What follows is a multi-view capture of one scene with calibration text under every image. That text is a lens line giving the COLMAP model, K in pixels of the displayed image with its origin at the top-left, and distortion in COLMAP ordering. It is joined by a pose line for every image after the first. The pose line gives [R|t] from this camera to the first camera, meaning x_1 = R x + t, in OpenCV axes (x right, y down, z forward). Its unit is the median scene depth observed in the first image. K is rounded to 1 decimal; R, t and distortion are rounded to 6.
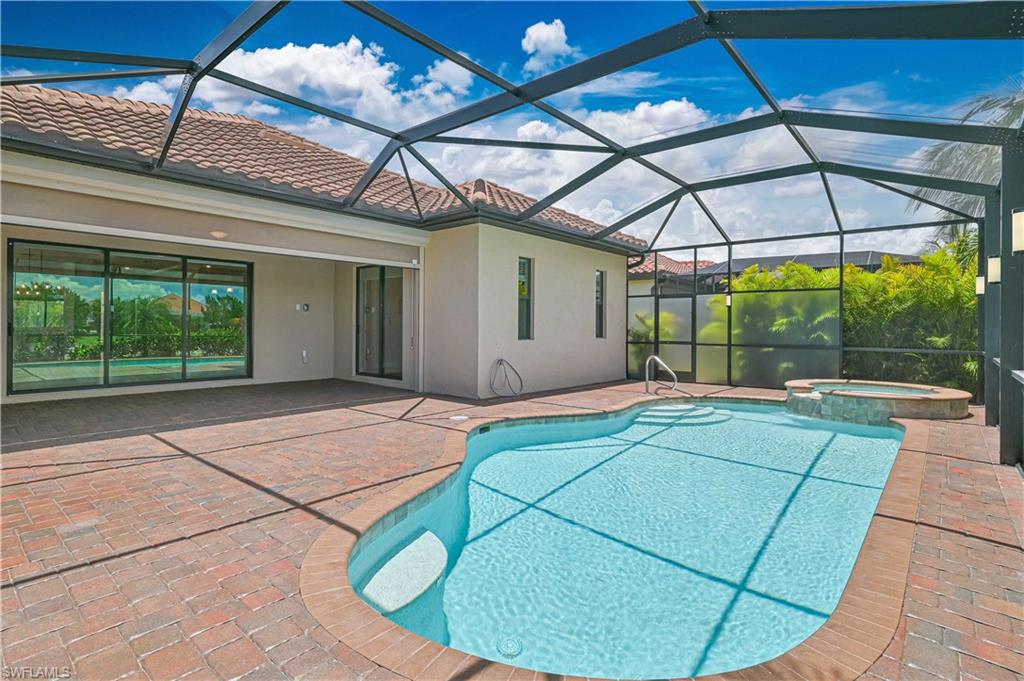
lens RADIAL K [[496.6, 0, 515.7], [0, 496.6, 327.5], [0, 0, 1]] dist [0.001042, 0.000354]
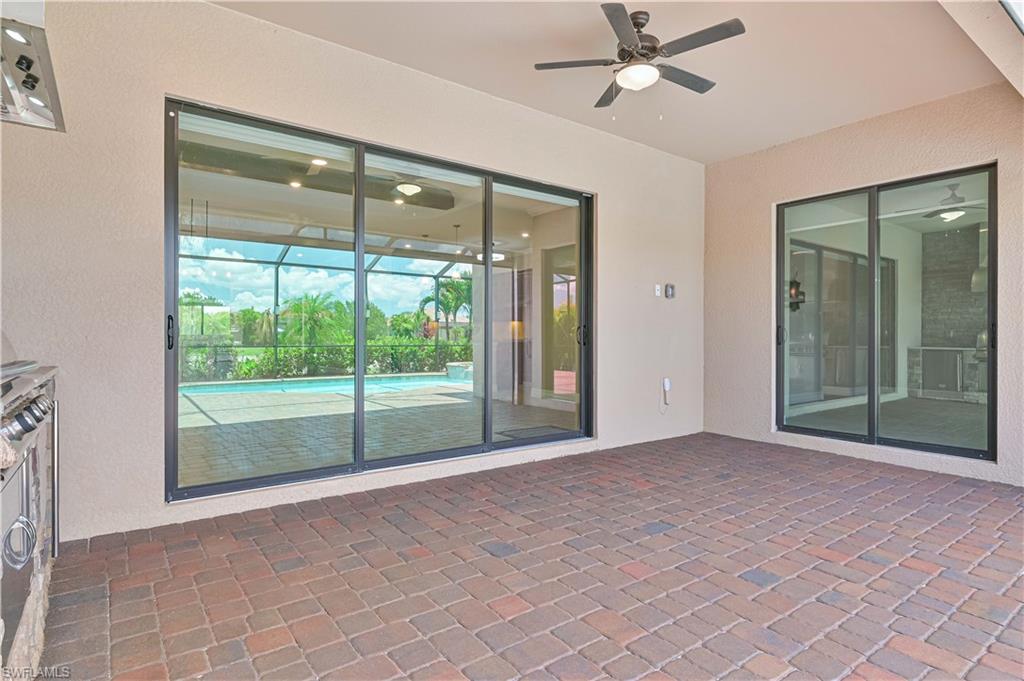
lens RADIAL K [[544.0, 0, 516.1], [0, 544.0, 330.9], [0, 0, 1]] dist [-0.003152, 0.000533]
pose [[0.975480, -0.007270, -0.219968, -0.450623], [0.004772, 0.999918, -0.011888, 0.004801], [0.220036, 0.010547, 0.975435, 0.438857]]
